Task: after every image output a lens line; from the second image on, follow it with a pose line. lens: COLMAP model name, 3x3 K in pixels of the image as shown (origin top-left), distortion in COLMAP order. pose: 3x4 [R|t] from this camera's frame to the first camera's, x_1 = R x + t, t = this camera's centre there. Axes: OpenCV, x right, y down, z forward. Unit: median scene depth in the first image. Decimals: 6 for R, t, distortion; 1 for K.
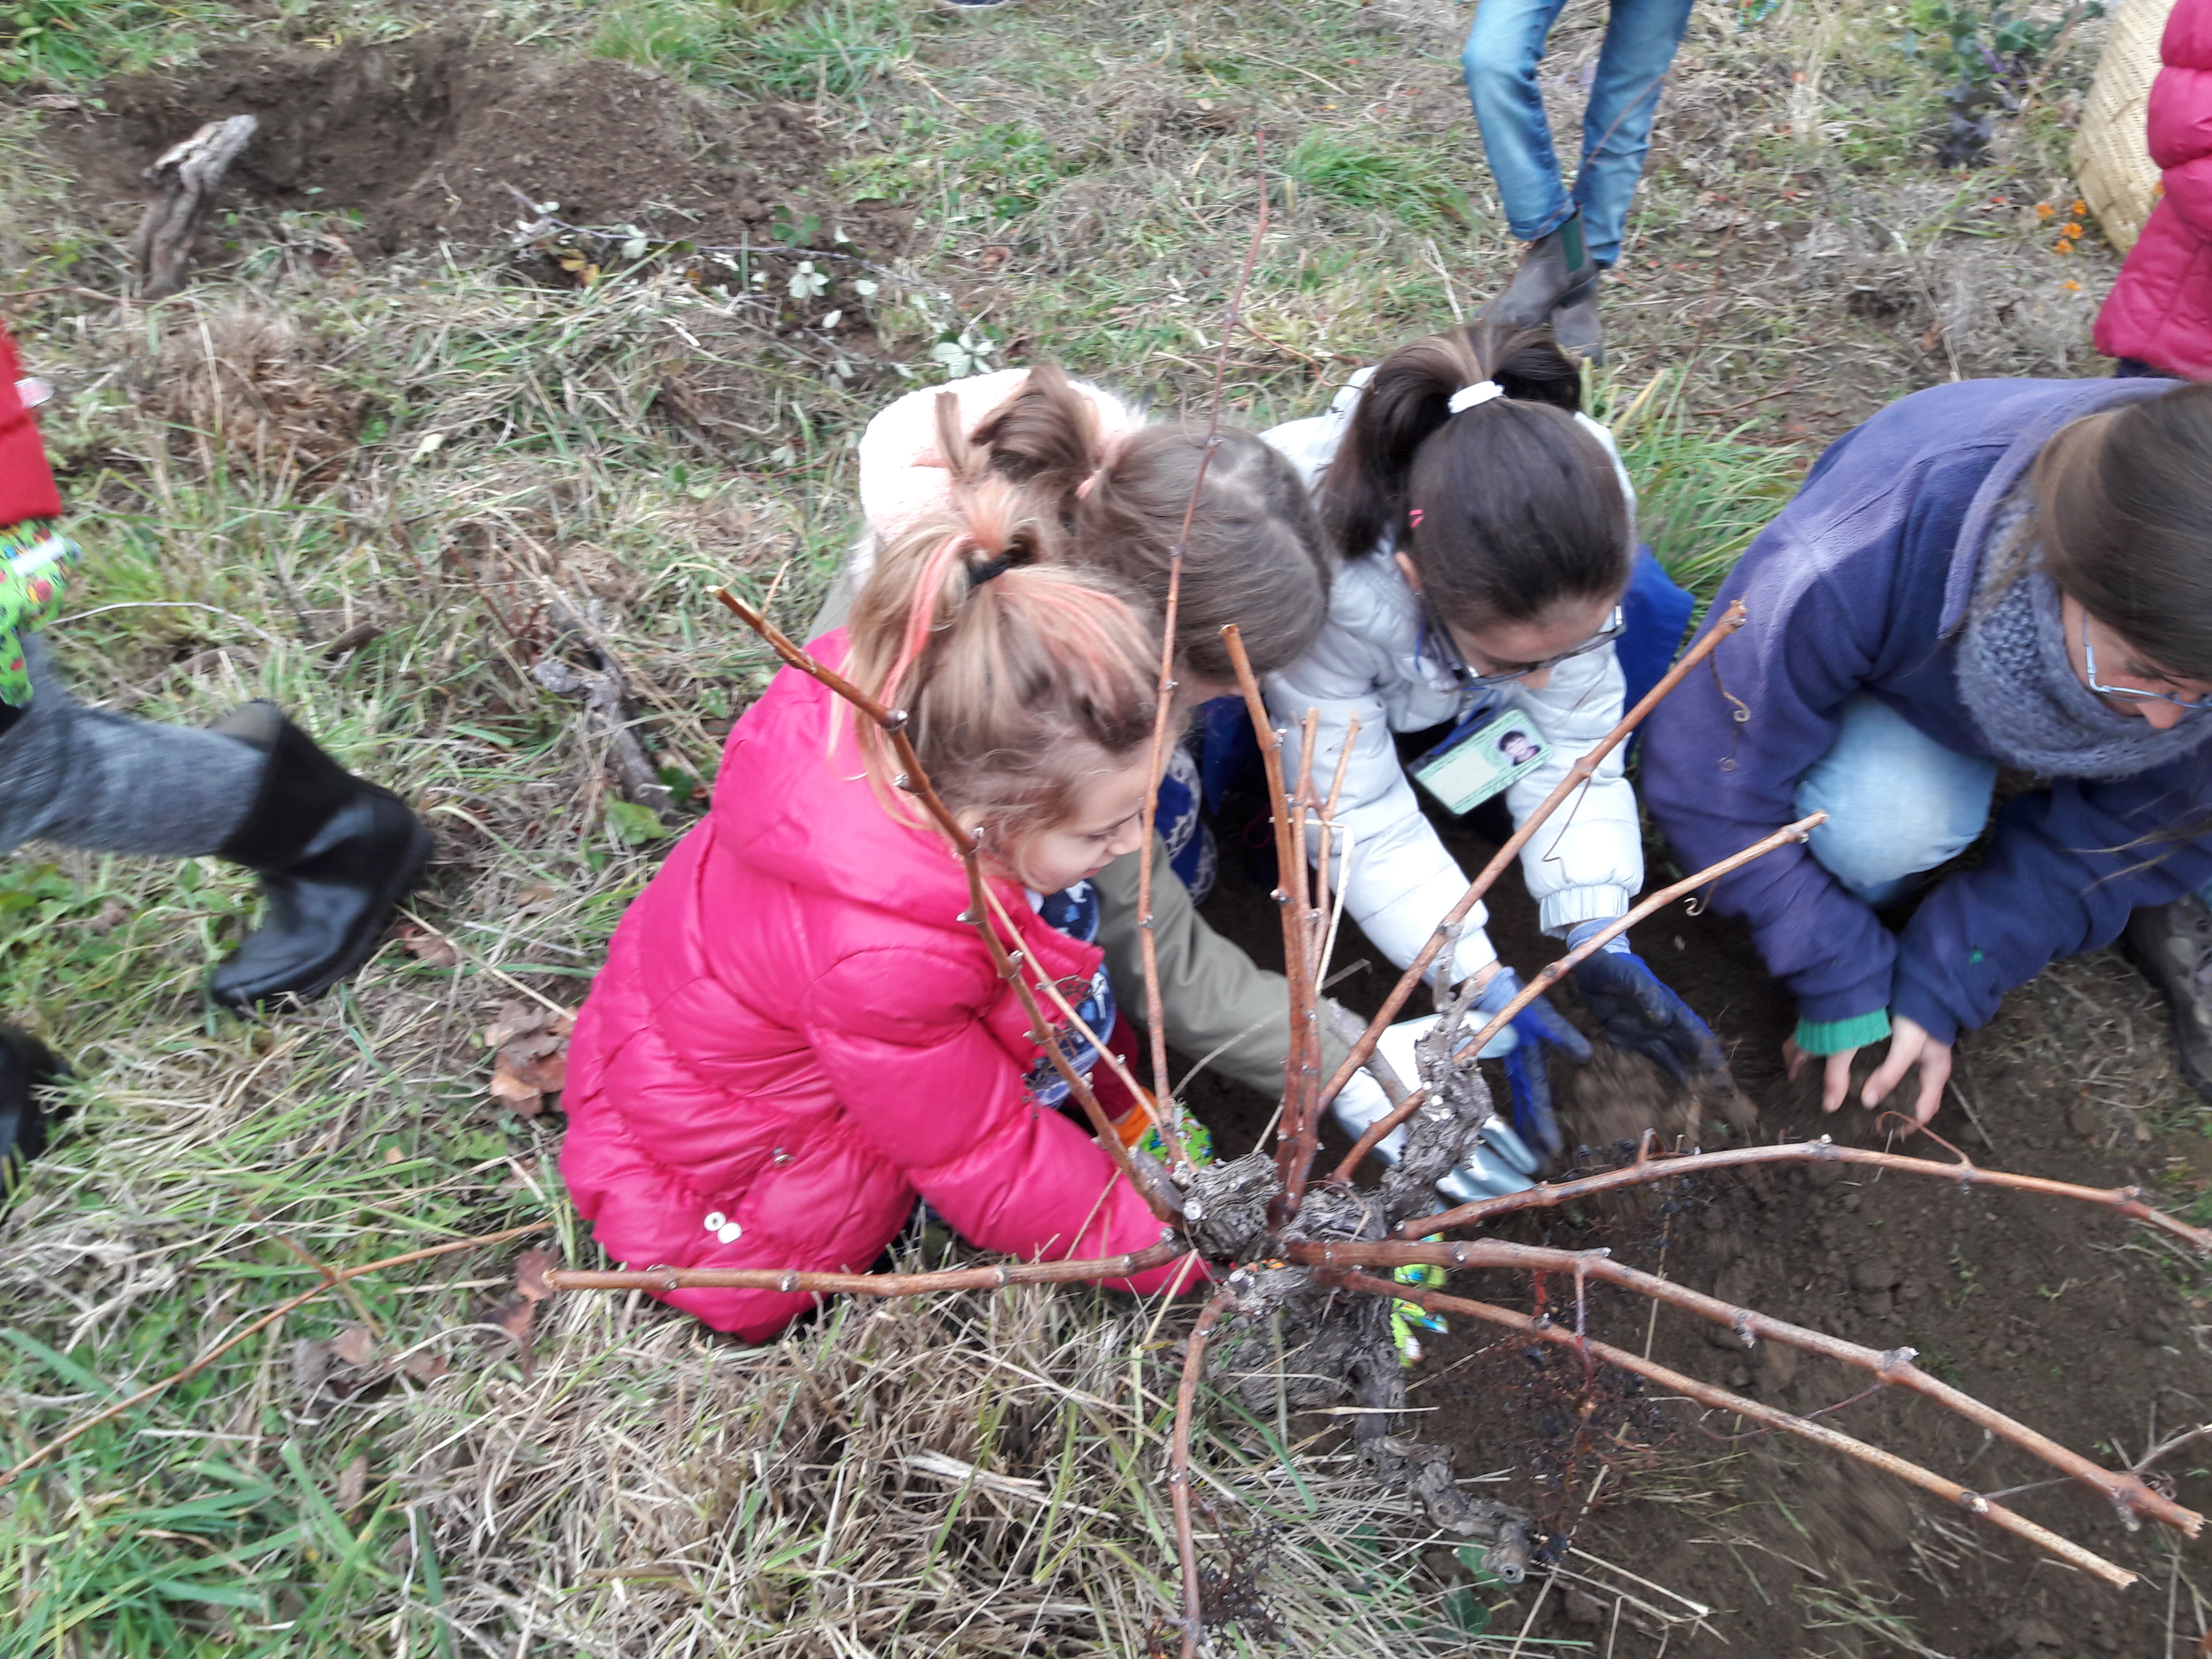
lens RADIAL K [[1827.4, 0, 1112.9], [0, 1827.4, 815.9], [0, 0, 1]] dist [-0.027801, 0.001559]
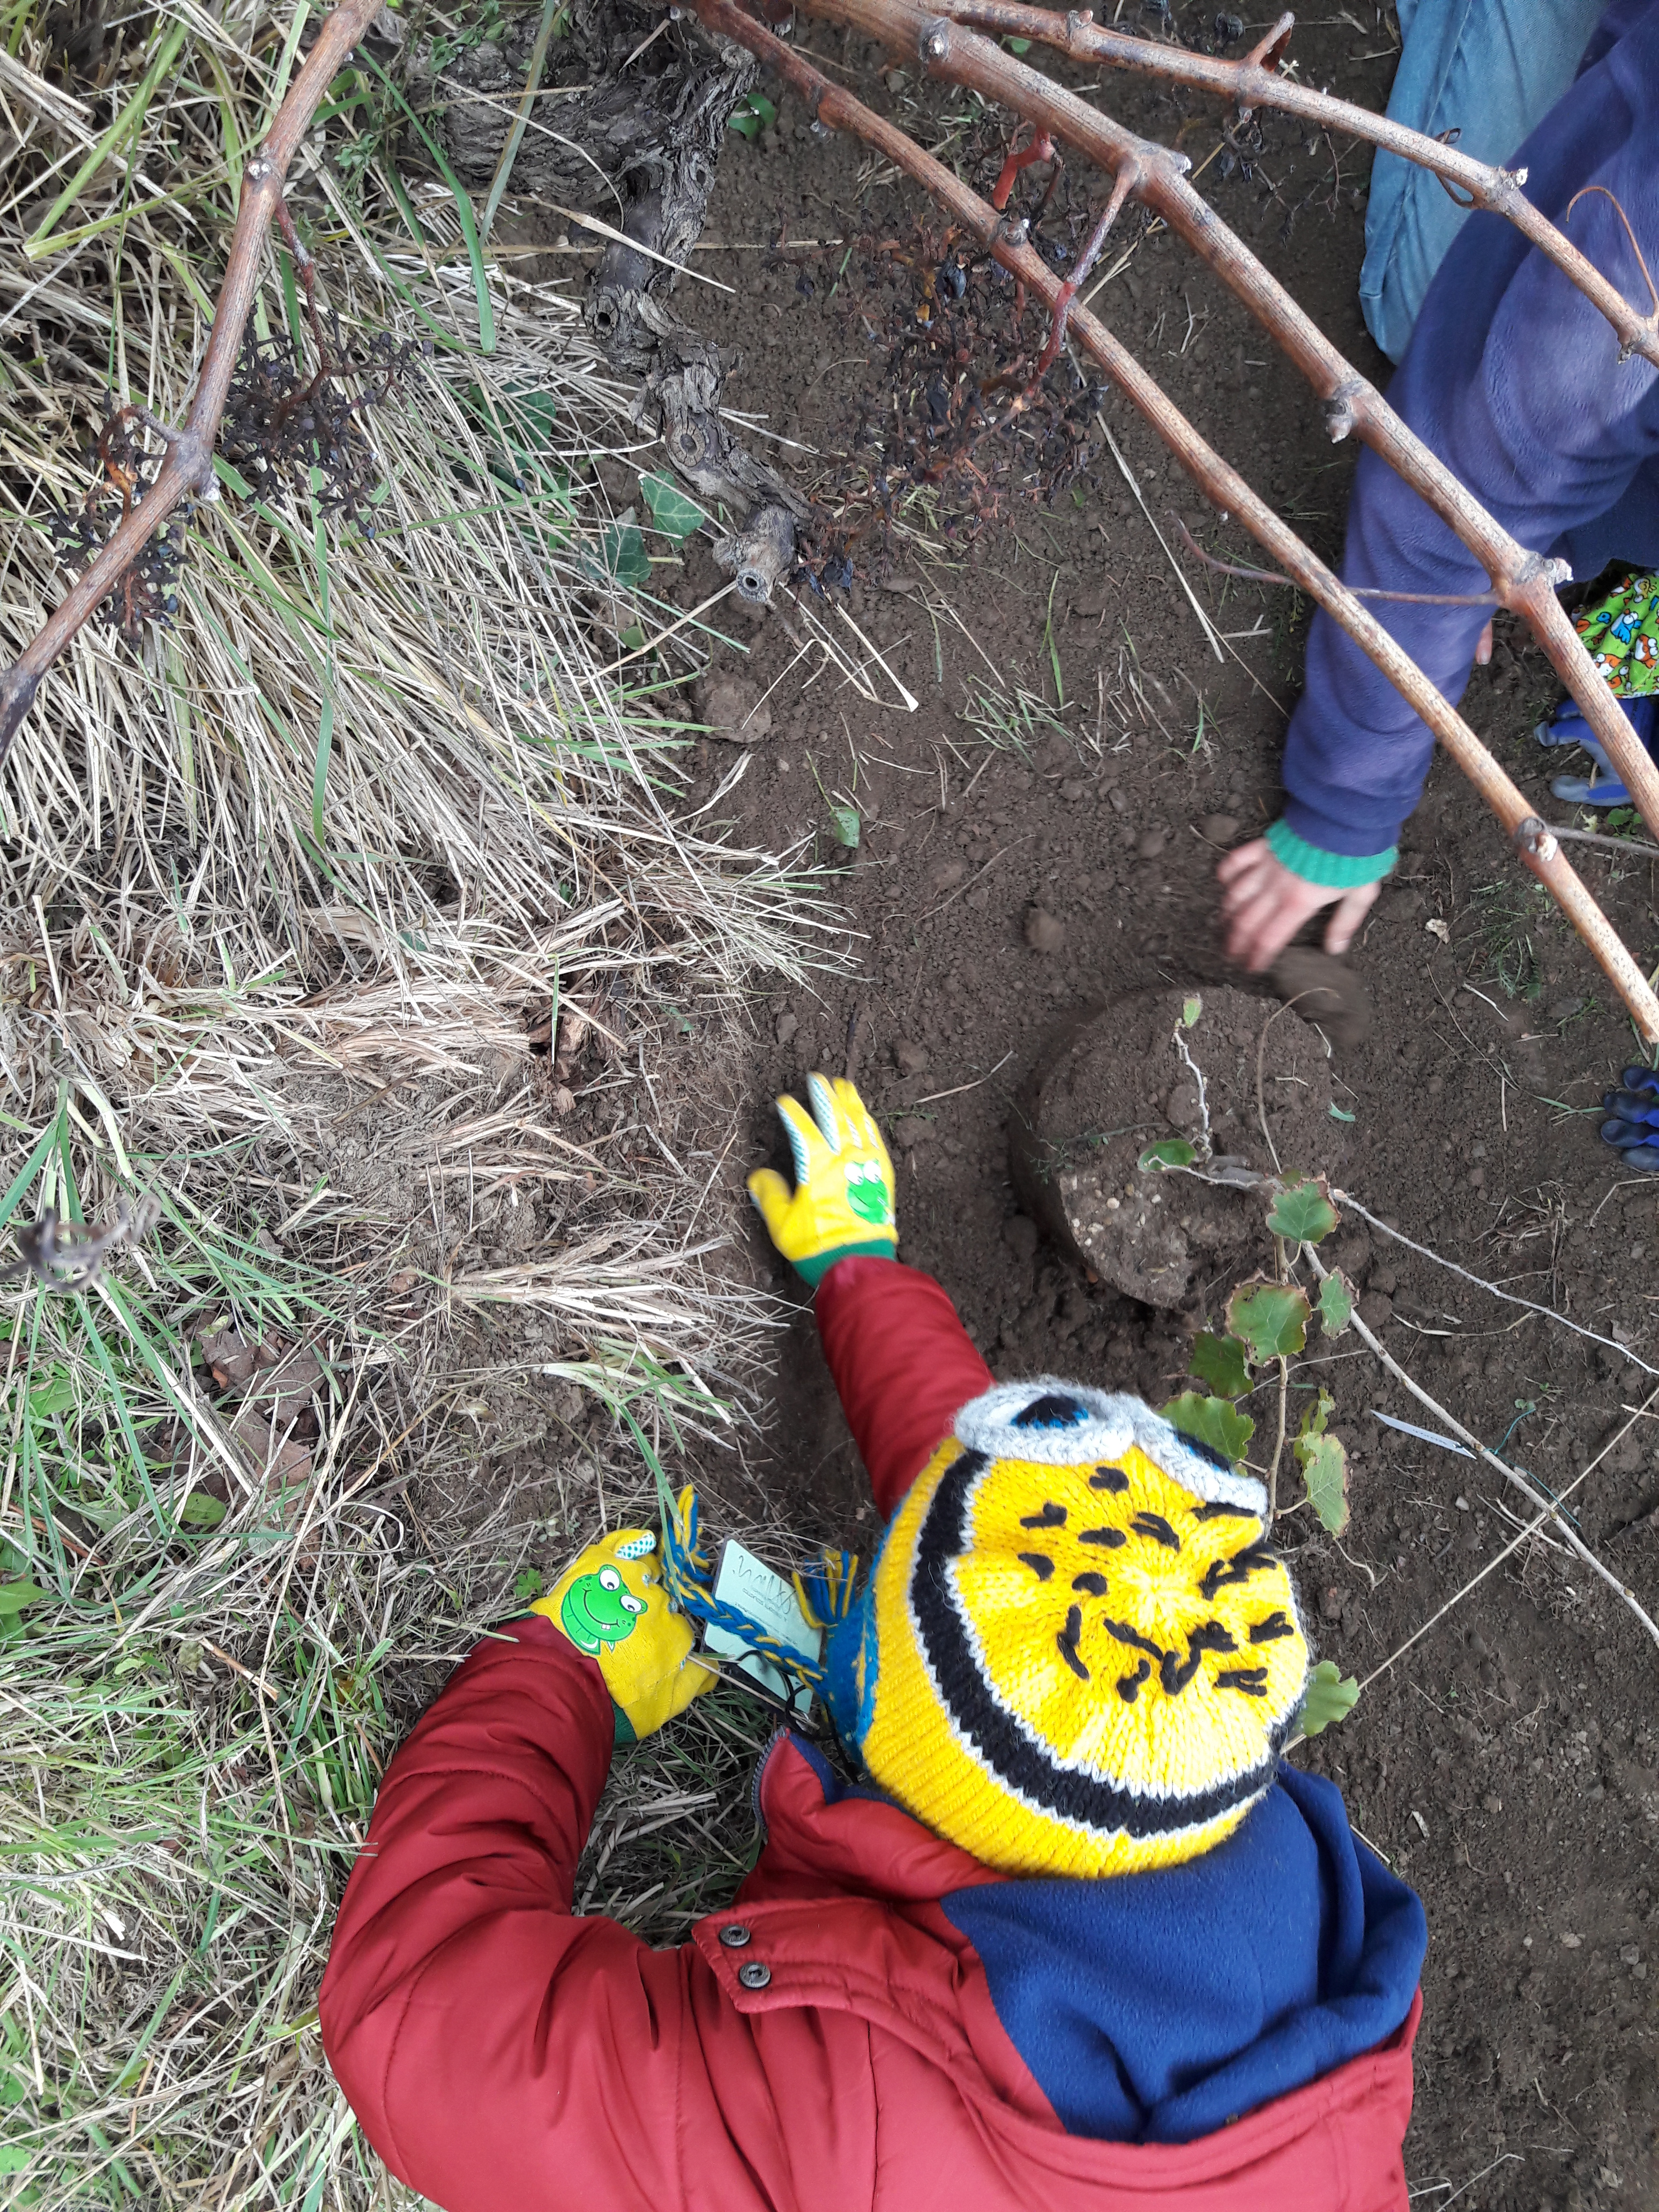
lens RADIAL K [[1793.1, 0, 859.8], [0, 1793.1, 996.4], [0, 0, 1]] dist [0.009420, 0.008398]
pose [[0.864422, 0.299048, 0.404160, 0.031386], [-0.488277, 0.690944, 0.533087, 0.121999], [-0.119833, -0.658155, 0.743285, 0.319921]]
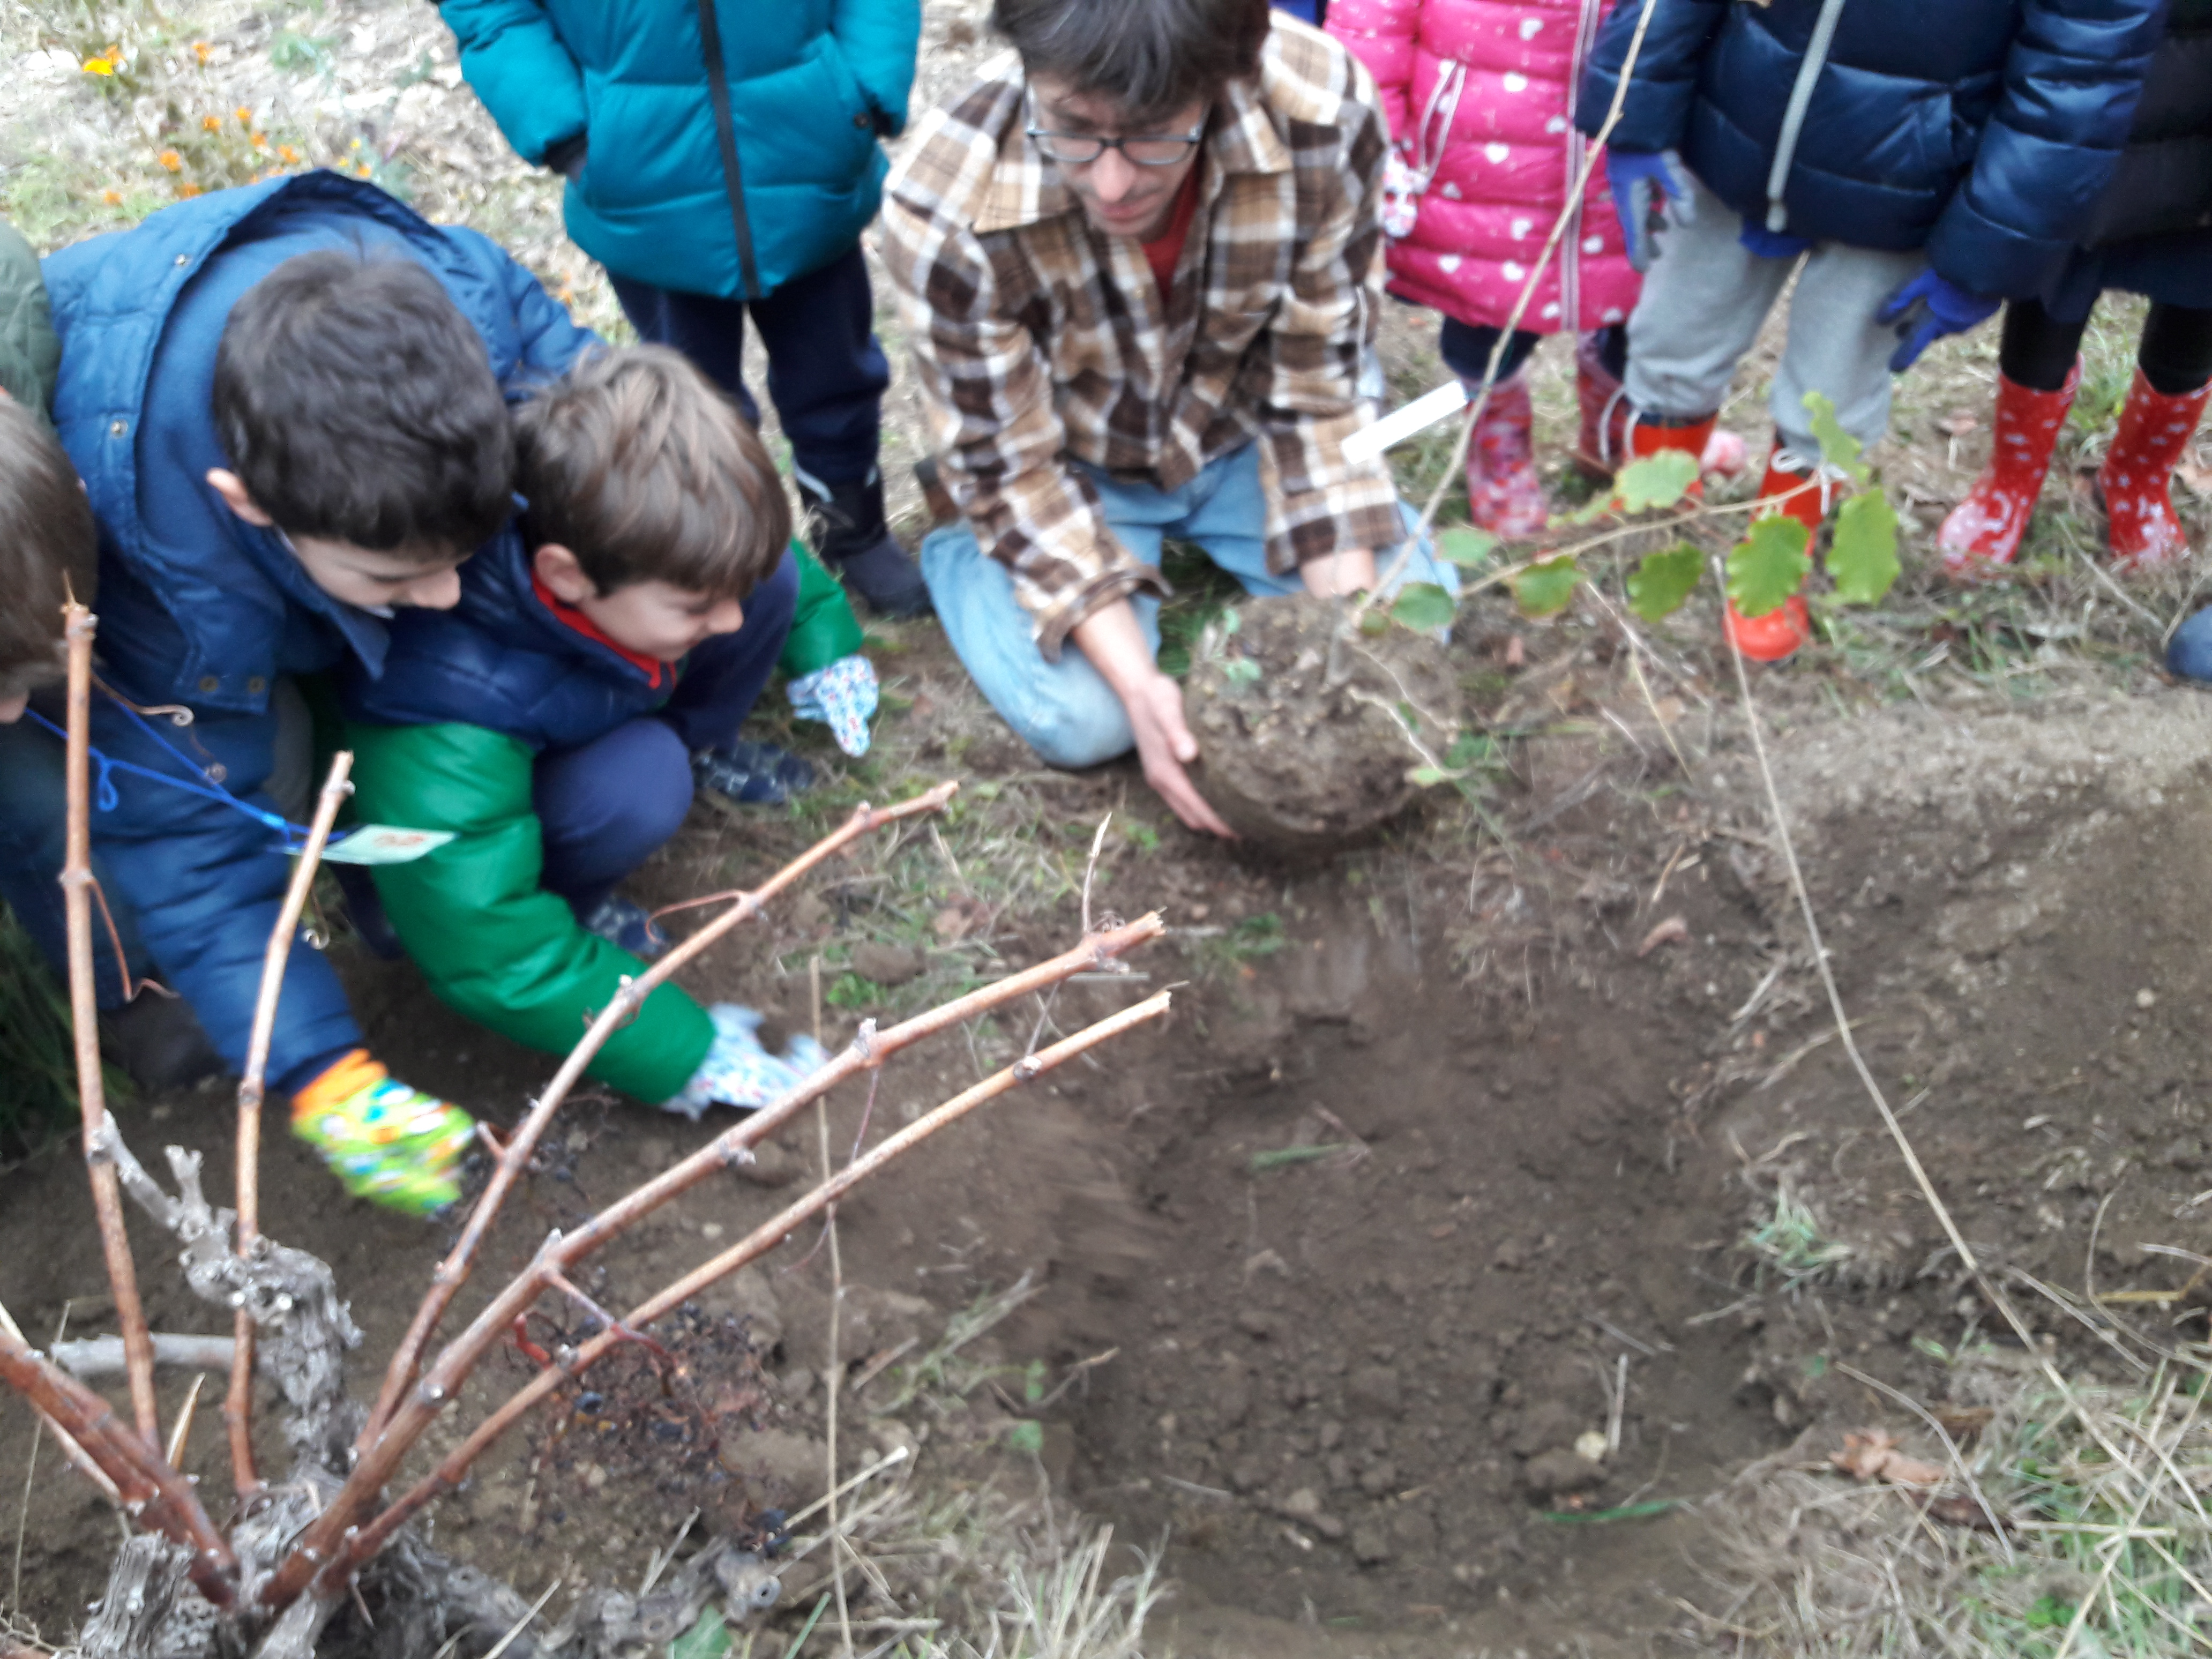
lens RADIAL K [[1827.4, 0, 1112.9], [0, 1827.4, 815.9], [0, 0, 1]] dist [-0.027801, 0.001559]
pose [[0.471460, -0.622478, 0.624697, -0.000371], [0.657104, 0.720394, 0.221917, 0.064402], [-0.588167, 0.305866, 0.748670, 0.141158]]
